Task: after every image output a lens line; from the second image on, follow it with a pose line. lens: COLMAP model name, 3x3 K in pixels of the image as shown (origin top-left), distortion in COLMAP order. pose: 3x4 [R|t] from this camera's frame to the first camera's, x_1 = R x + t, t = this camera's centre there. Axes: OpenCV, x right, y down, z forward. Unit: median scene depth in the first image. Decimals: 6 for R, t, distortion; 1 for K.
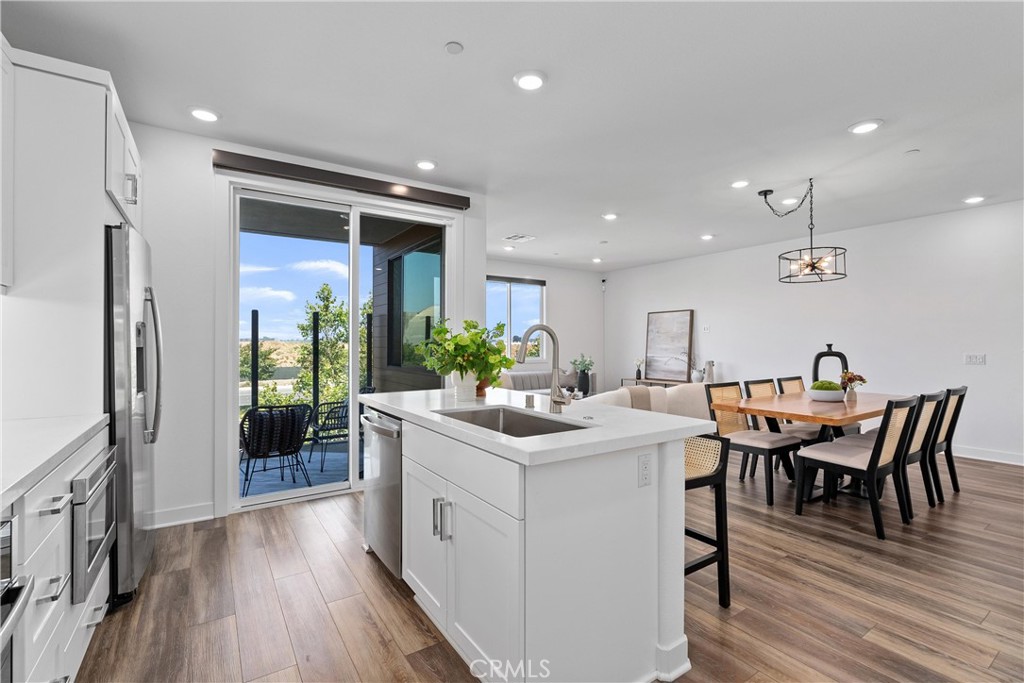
lens RADIAL K [[466.9, 0, 520.7], [0, 466.9, 341.3], [0, 0, 1]] dist [-0.000314, 0.000251]
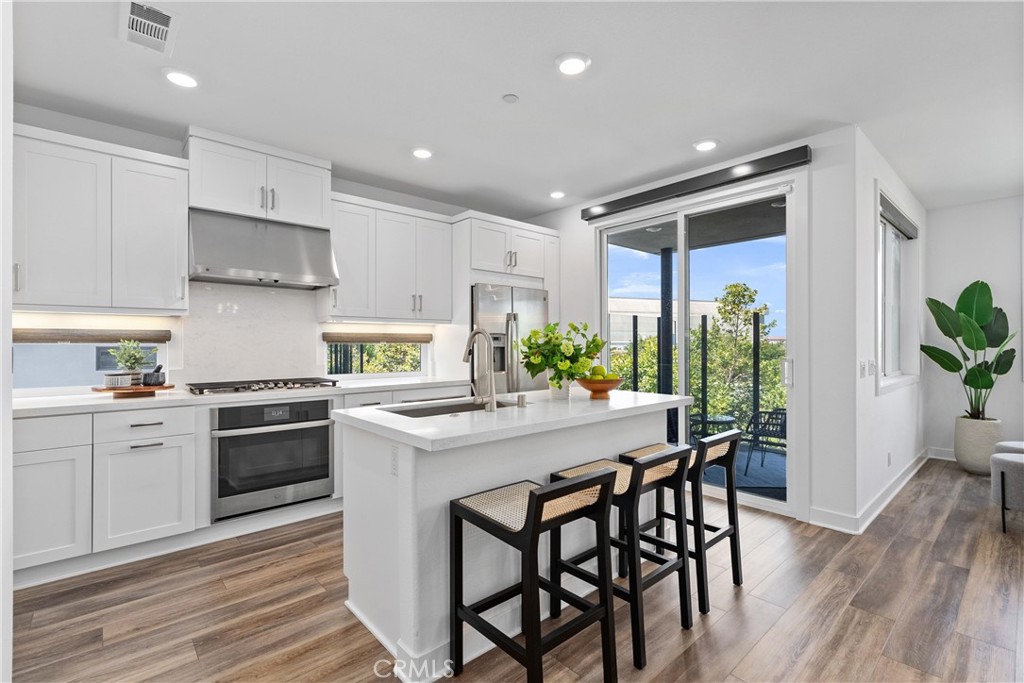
lens RADIAL K [[461.6, 0, 520.9], [0, 461.6, 341.7], [0, 0, 1]] dist [-0.000840, 0.000216]
pose [[0.135387, -0.005562, -0.990777, 0.451317], [0.004679, 0.999977, -0.004974, 0.001592], [0.990782, -0.003963, 0.135410, 0.380630]]
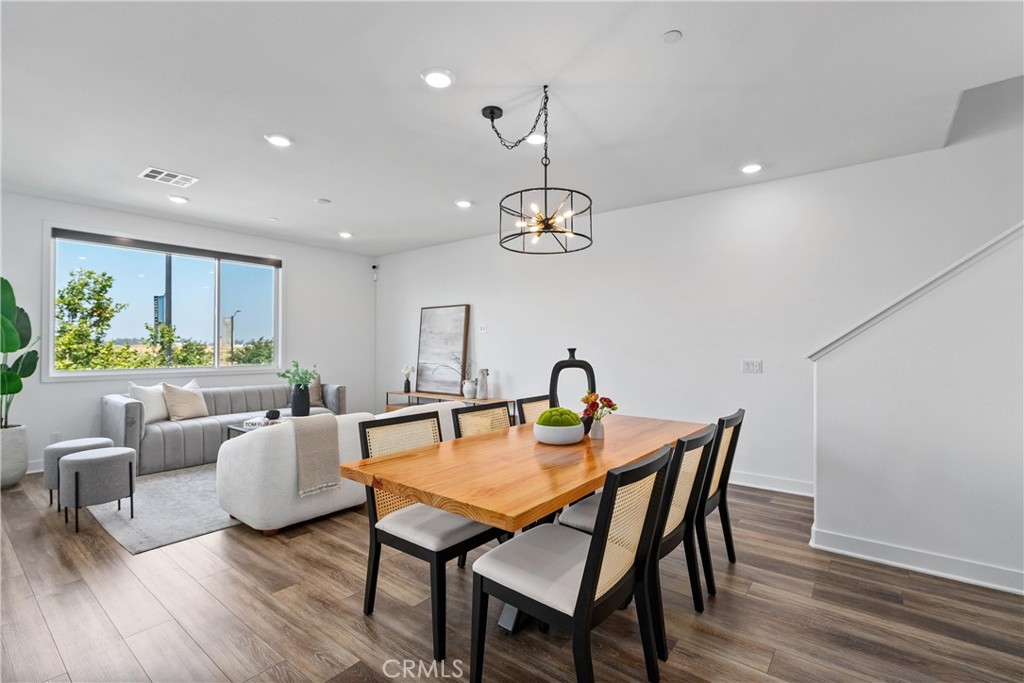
lens RADIAL K [[461.6, 0, 520.9], [0, 461.6, 341.7], [0, 0, 1]] dist [-0.000840, 0.000216]
pose [[0.951511, 0.005631, 0.307562, 0.313654], [-0.003897, 0.999973, -0.006252, 0.000690], [-0.307589, 0.004751, 0.951507, 0.328384]]
